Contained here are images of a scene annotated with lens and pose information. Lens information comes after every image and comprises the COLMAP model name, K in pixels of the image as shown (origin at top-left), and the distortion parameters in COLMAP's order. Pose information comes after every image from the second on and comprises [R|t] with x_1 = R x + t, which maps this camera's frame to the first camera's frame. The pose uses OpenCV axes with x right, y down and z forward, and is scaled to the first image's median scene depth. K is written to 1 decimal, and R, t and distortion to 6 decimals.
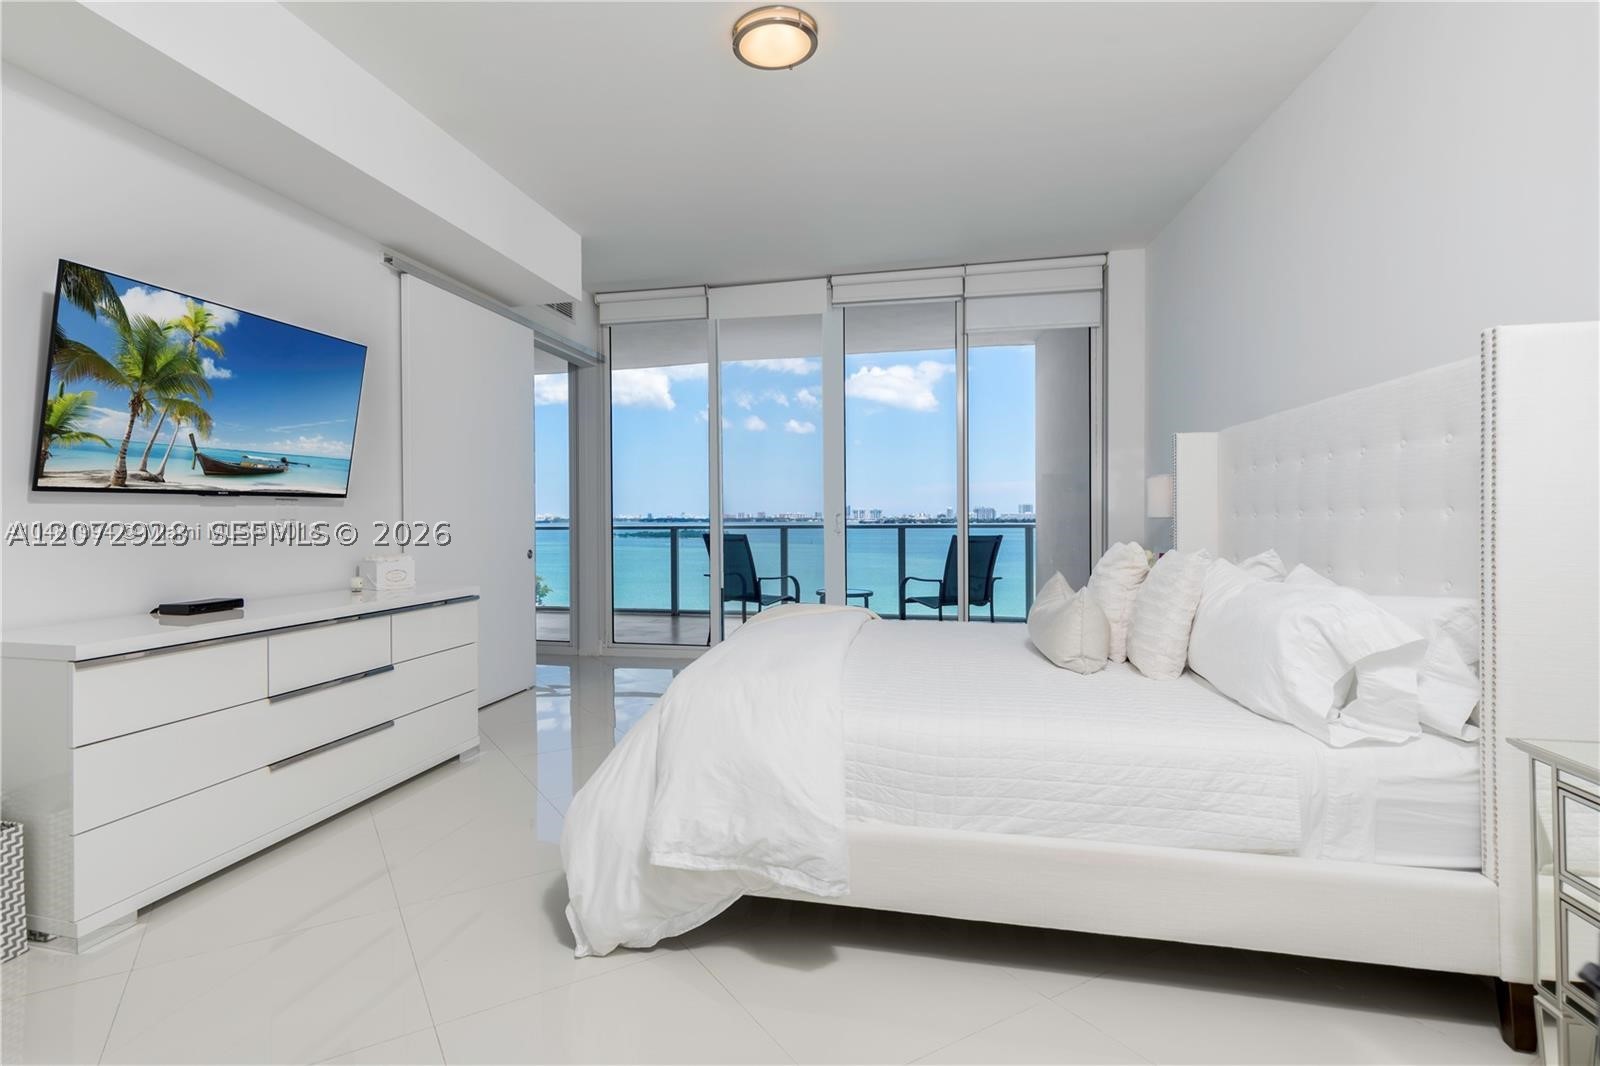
lens RADIAL K [[745.3, 0, 799.8], [0, 745.3, 512.8], [0, 0, 1]] dist [-0.001451, -0.000249]
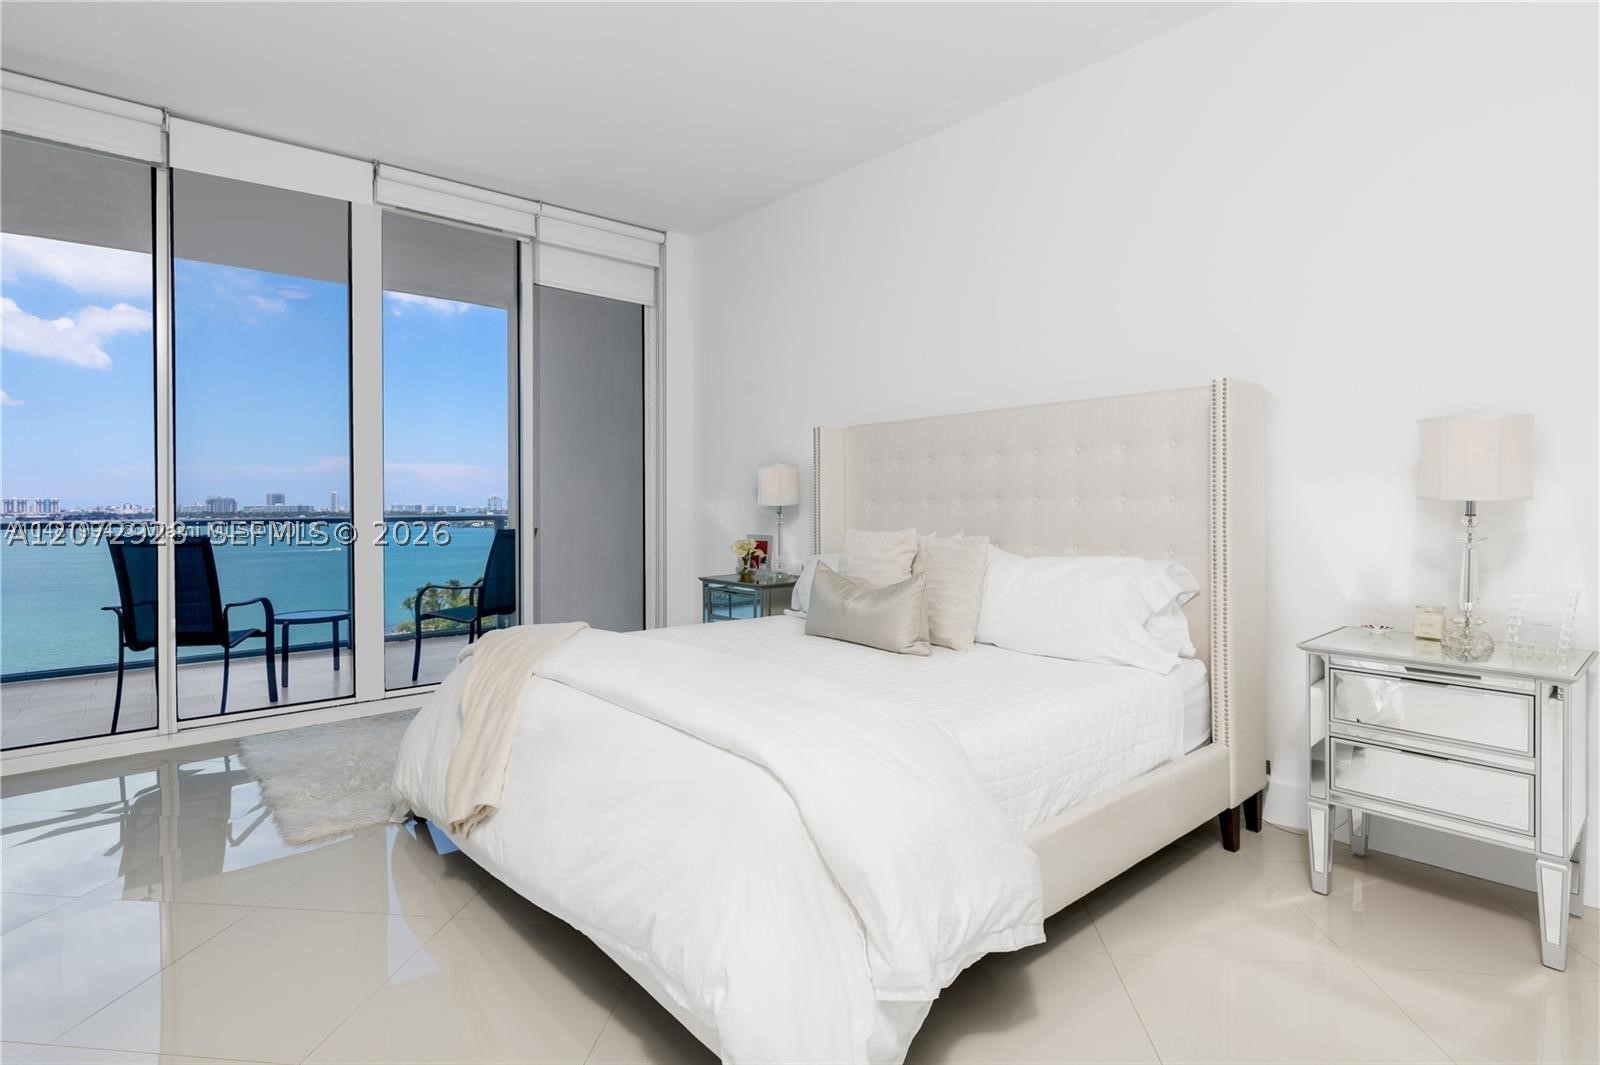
lens RADIAL K [[804.0, 0, 810.1], [0, 804.0, 512.1], [0, 0, 1]] dist [0.001010, 0.000194]
pose [[0.634837, -0.006946, 0.772615, -0.269365], [-0.000335, 0.999957, 0.009265, 0.002691], [-0.772646, -0.006140, 0.634807, 0.194107]]
